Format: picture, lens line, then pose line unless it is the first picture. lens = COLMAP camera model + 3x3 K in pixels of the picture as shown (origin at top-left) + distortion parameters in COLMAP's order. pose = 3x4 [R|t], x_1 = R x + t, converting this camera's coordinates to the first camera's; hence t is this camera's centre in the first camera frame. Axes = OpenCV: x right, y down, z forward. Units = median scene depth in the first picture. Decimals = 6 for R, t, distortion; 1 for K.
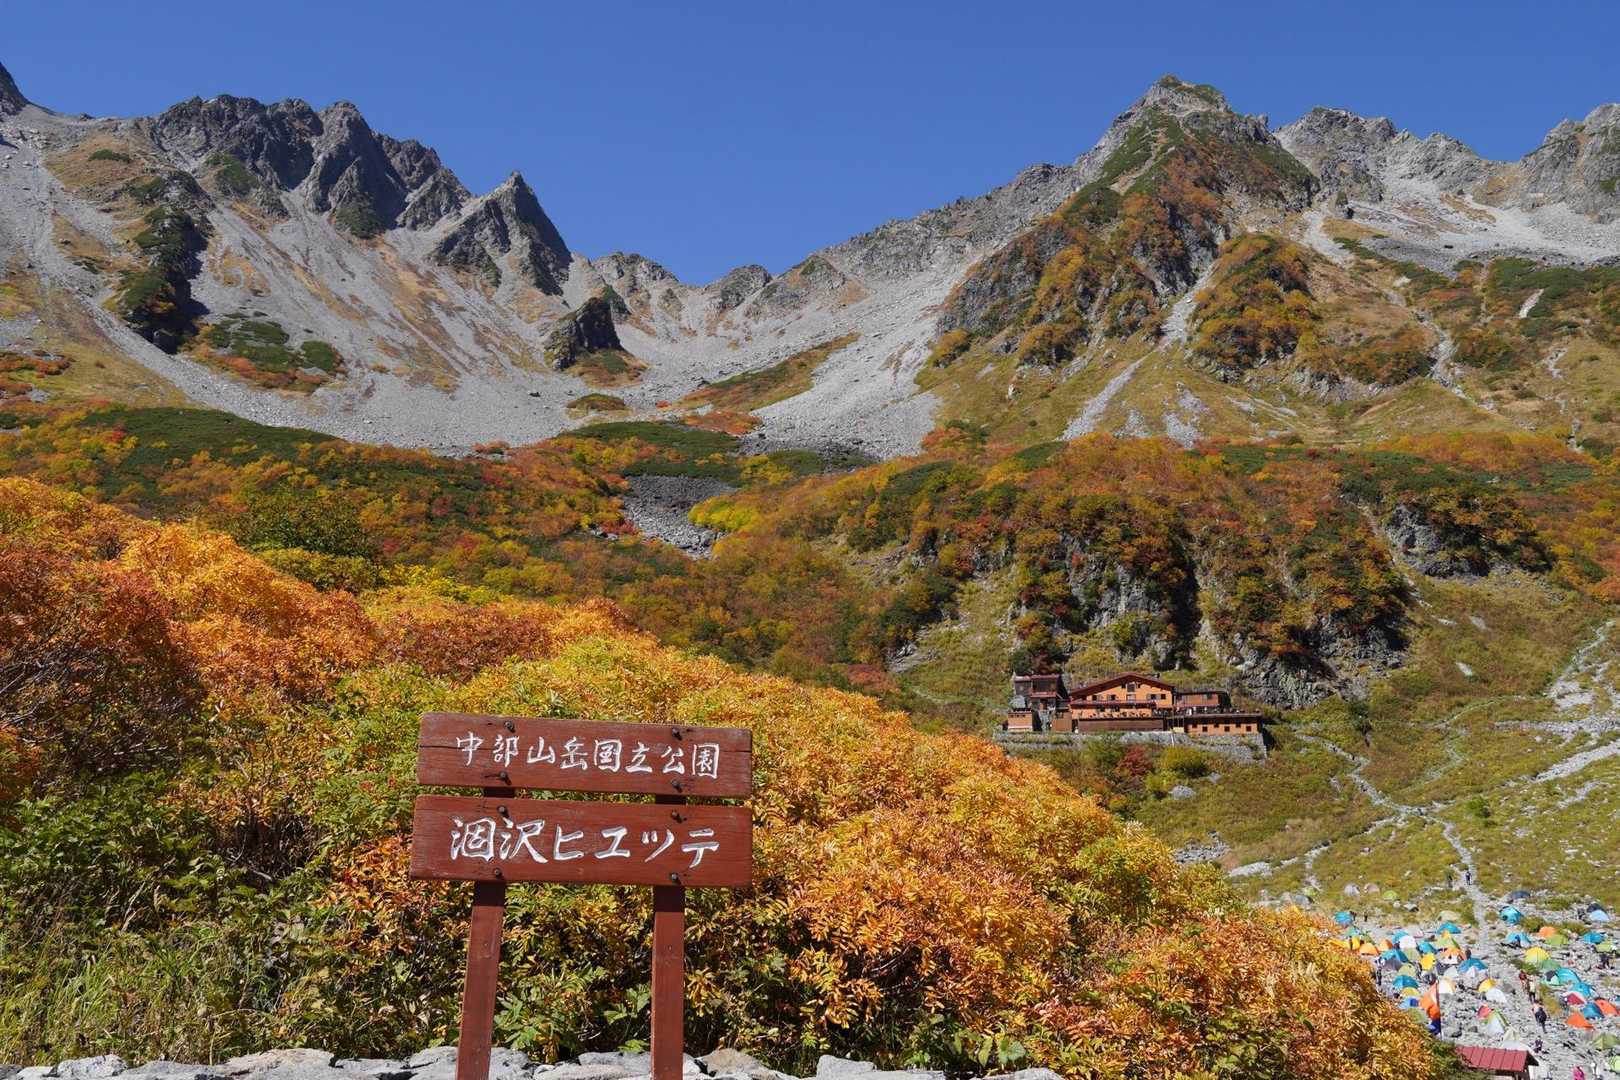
lens RADIAL K [[1358.7, 0, 779.1], [0, 1358.7, 539.8], [0, 0, 1]] dist [-0.020643, 0.051508]
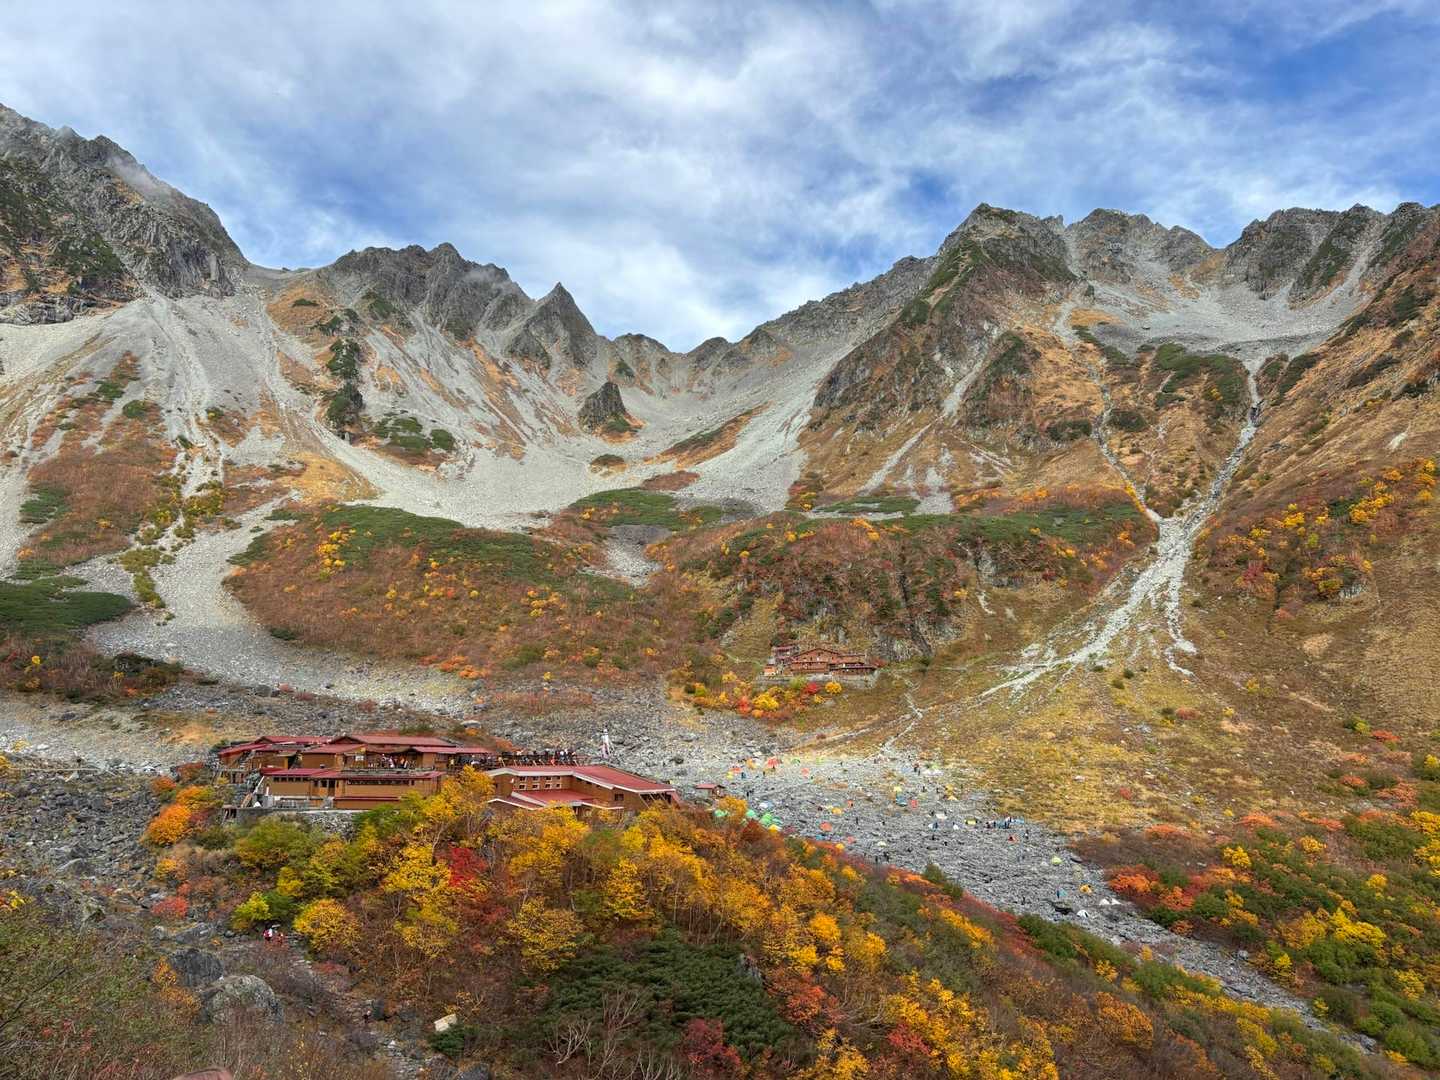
lens RADIAL K [[984.4, 0, 685.2], [0, 984.4, 533.7], [0, 0, 1]] dist [0.028021, -0.029570]
pose [[0.995222, -0.042671, -0.087817, 0.061267], [0.045772, 0.998386, 0.033613, -0.046771], [0.086241, -0.037472, 0.995569, -0.186616]]
